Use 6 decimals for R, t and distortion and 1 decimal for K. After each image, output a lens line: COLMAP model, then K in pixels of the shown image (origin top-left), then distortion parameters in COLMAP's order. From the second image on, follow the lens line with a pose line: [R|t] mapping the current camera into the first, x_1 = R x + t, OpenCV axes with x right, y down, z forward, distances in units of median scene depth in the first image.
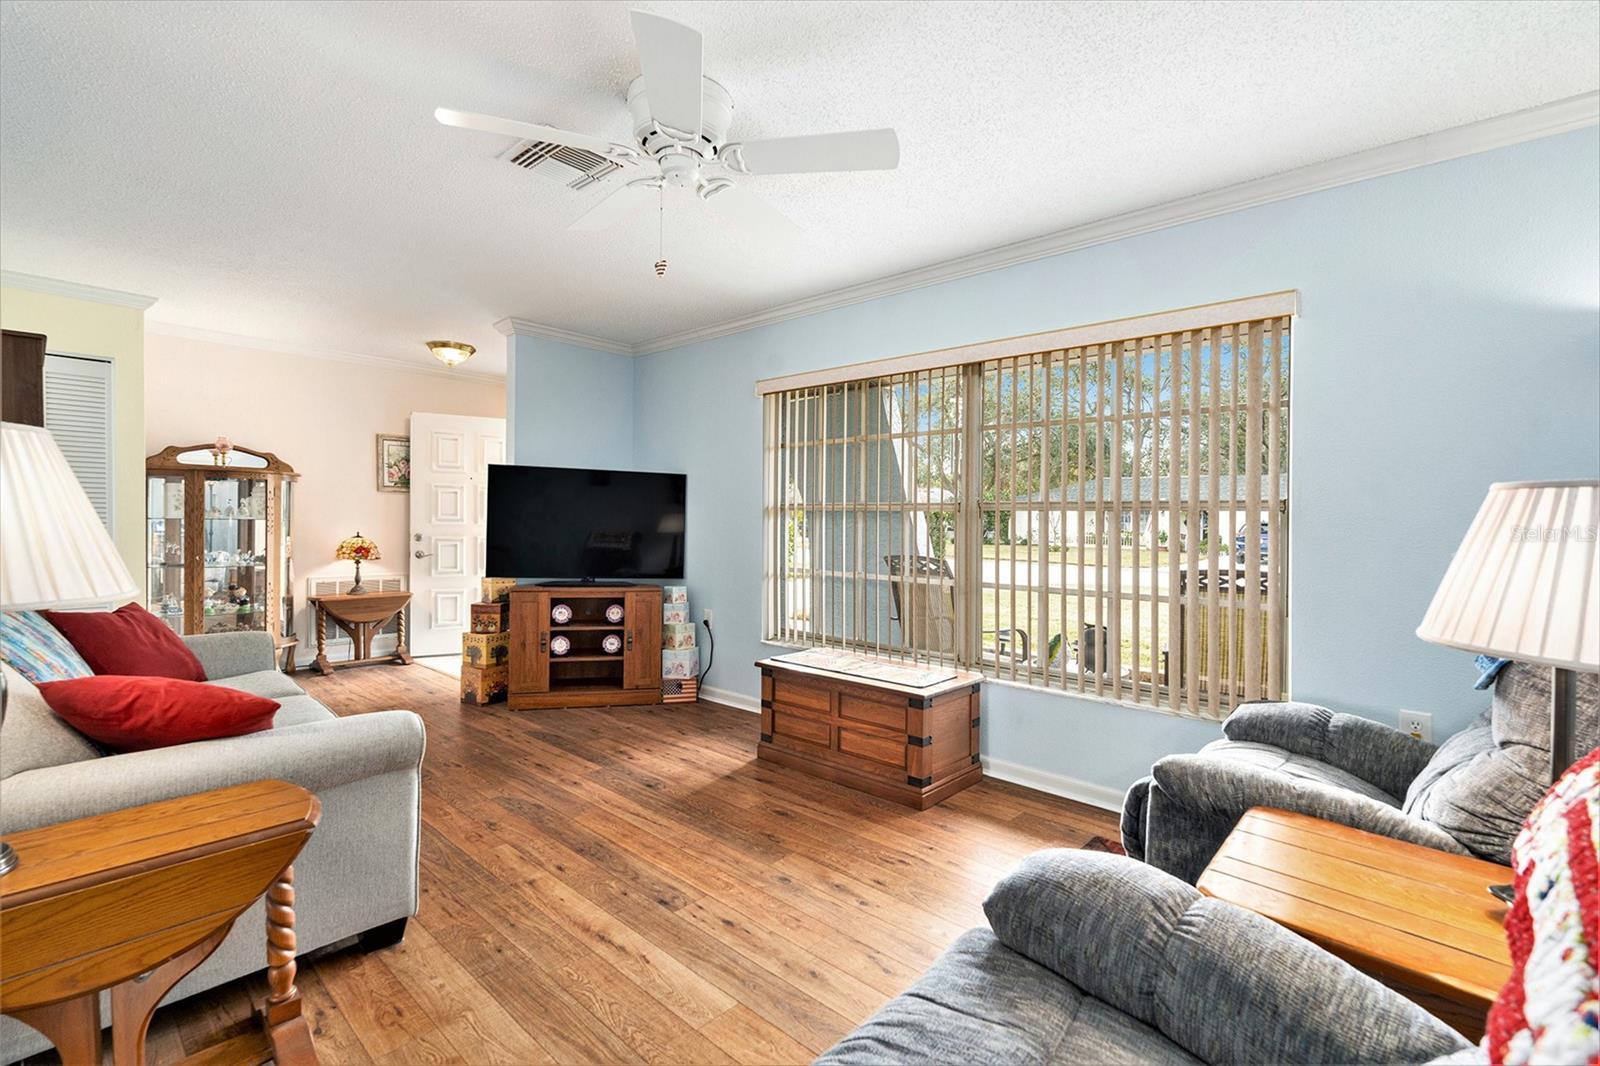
lens RADIAL K [[716.0, 0, 819.1], [0, 716.0, 532.6], [0, 0, 1]] dist [-0.005624, 0.000148]
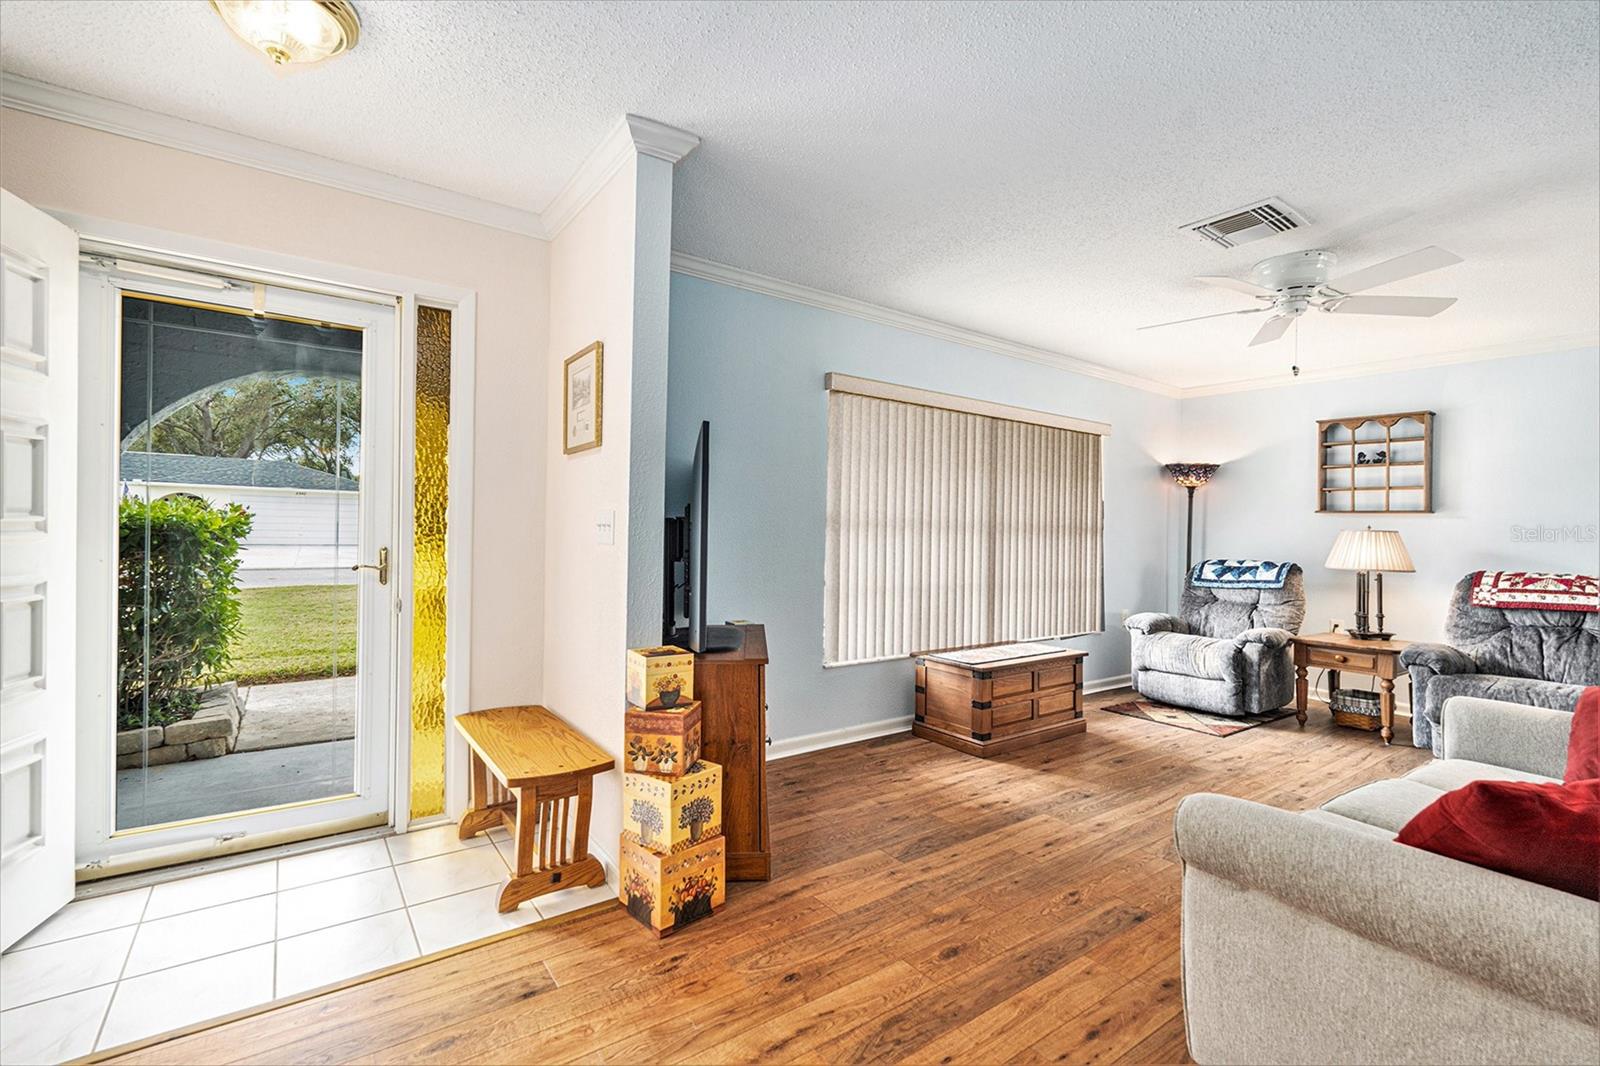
lens RADIAL K [[707.1, 0, 765.3], [0, 707.1, 523.9], [0, 0, 1]] dist [0.017203, -0.012702]
pose [[0.236463, 0.001029, 0.971640, -1.305934], [0.001106, 0.999999, -0.001328, -0.033234], [-0.971640, 0.001389, 0.236462, 1.183109]]
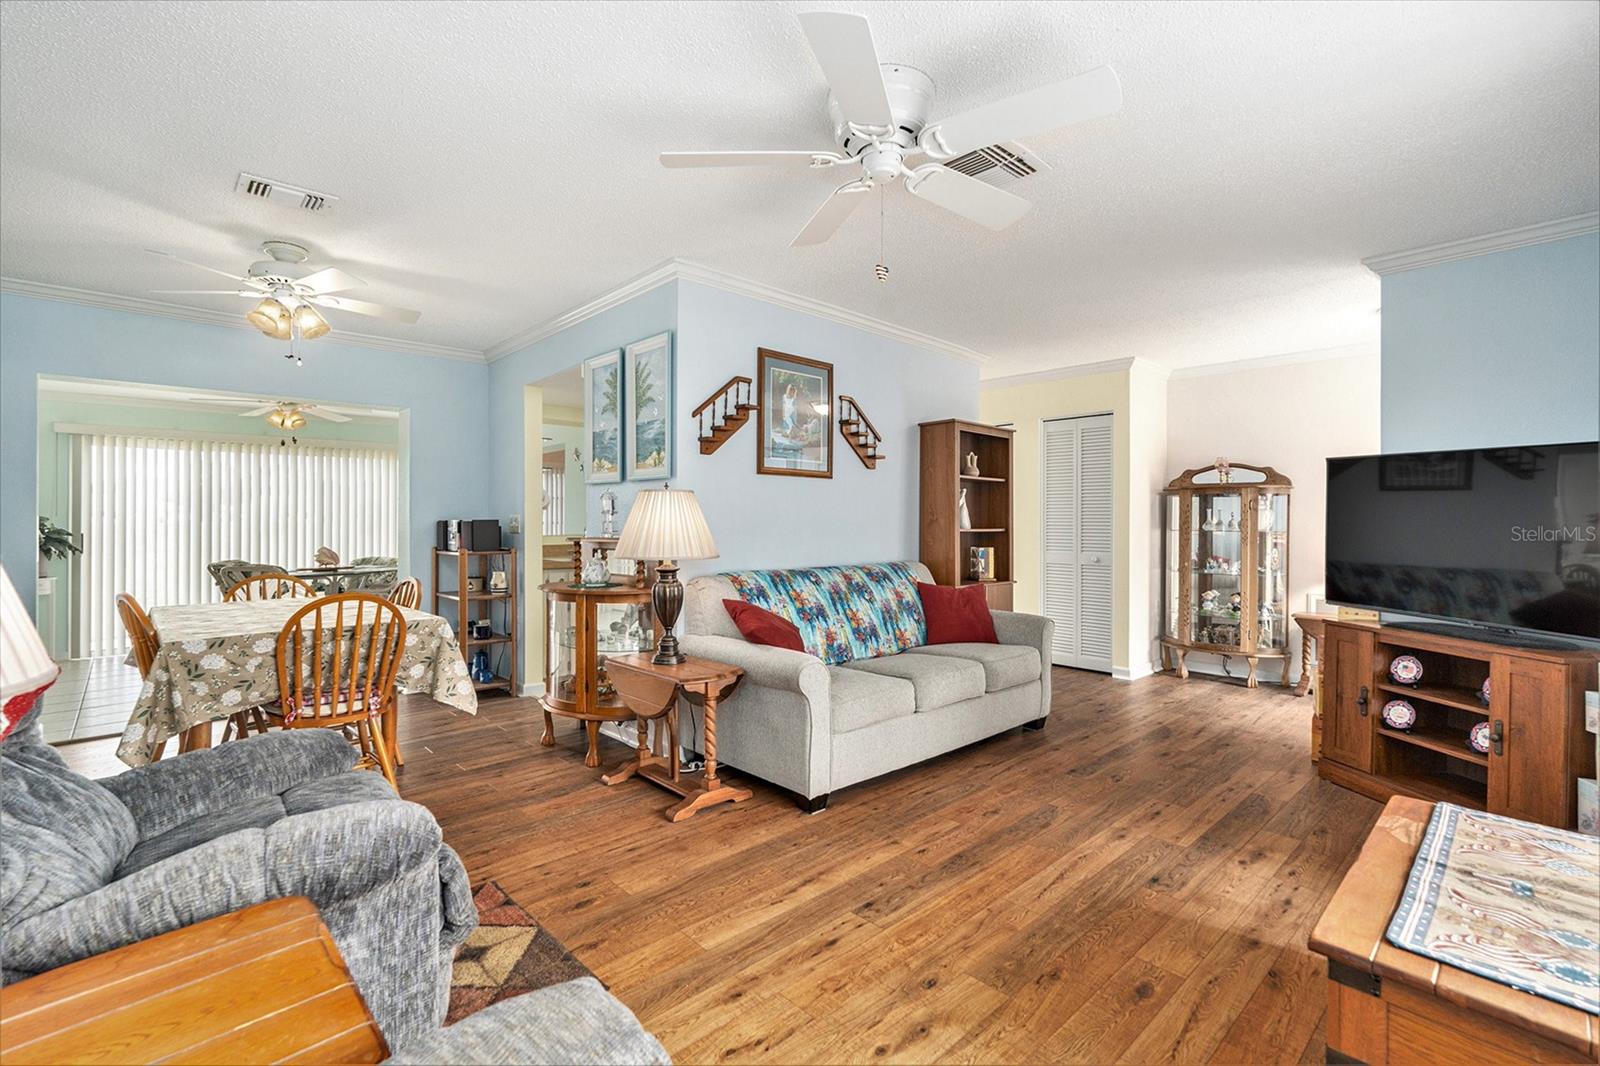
lens RADIAL K [[727.3, 0, 770.7], [0, 727.3, 538.4], [0, 0, 1]] dist [0.000885, 0.008342]
pose [[-0.103200, 0.008373, -0.994625, 0.549098], [-0.030426, 0.999470, 0.011571, 0.000109], [0.994195, 0.031457, -0.102890, 0.655632]]
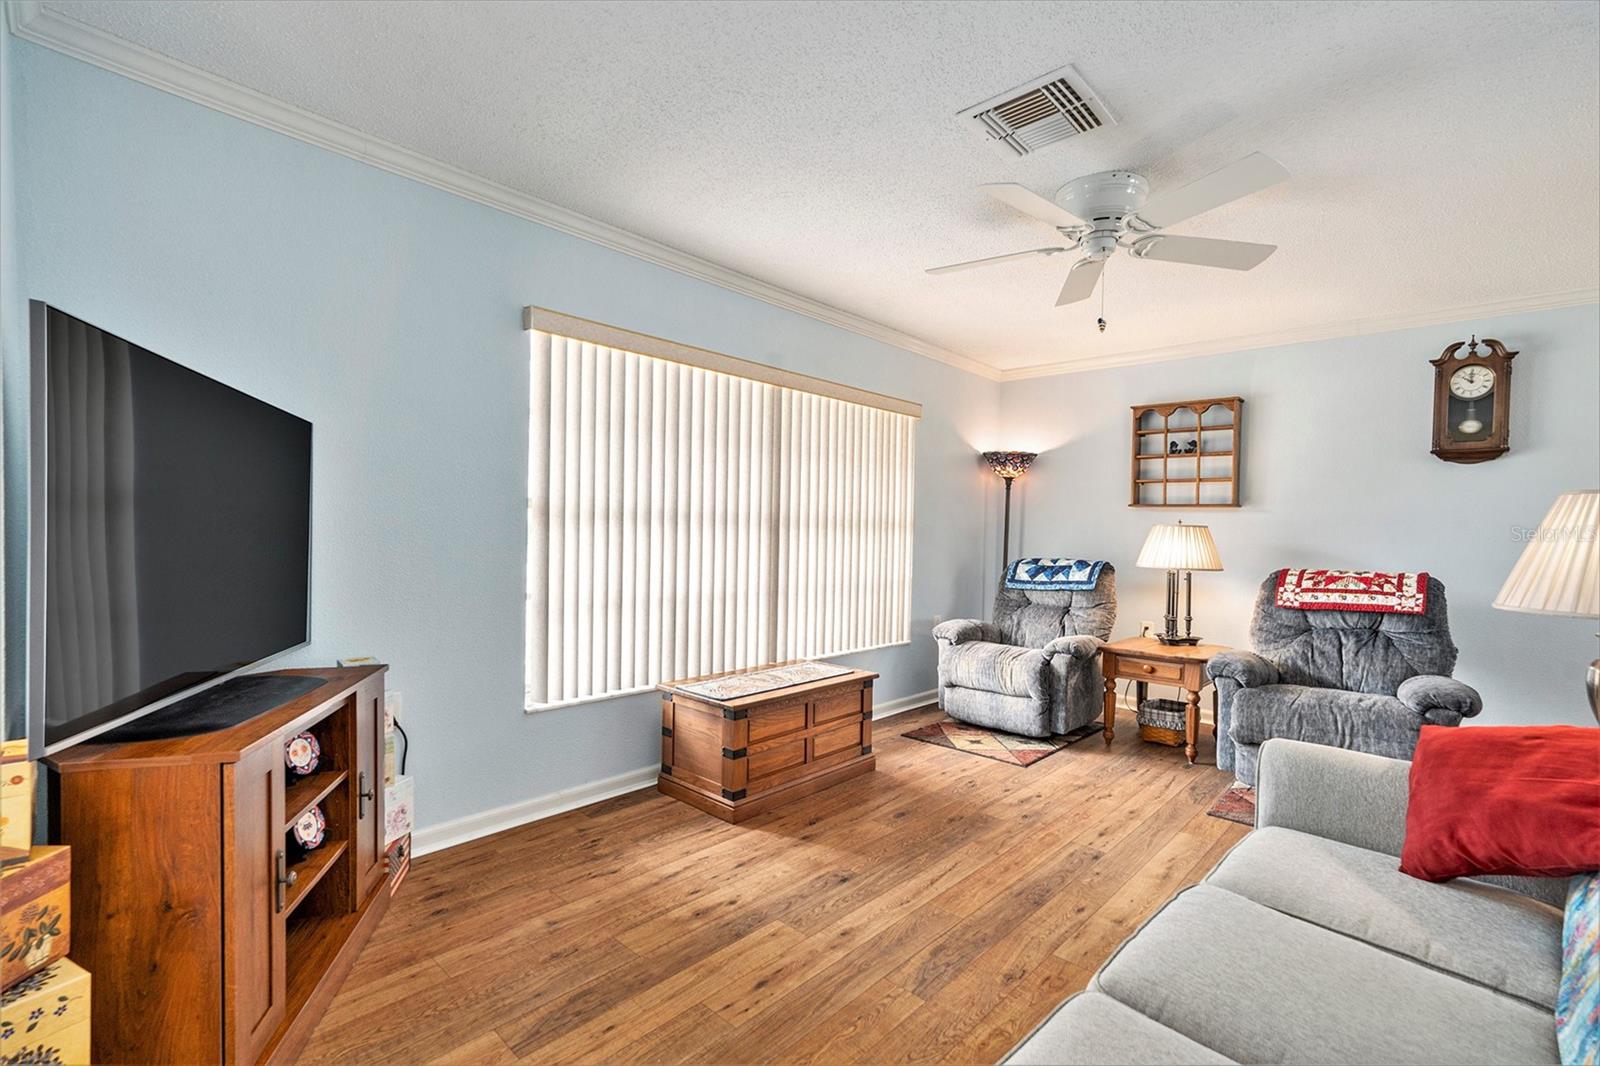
lens RADIAL K [[727.3, 0, 770.7], [0, 727.3, 538.4], [0, 0, 1]] dist [0.000885, 0.008342]
pose [[0.048325, -0.026820, 0.998472, -0.993067], [-0.000372, 0.999639, 0.026870, -0.032979], [-0.998832, -0.001670, 0.048297, 1.021945]]
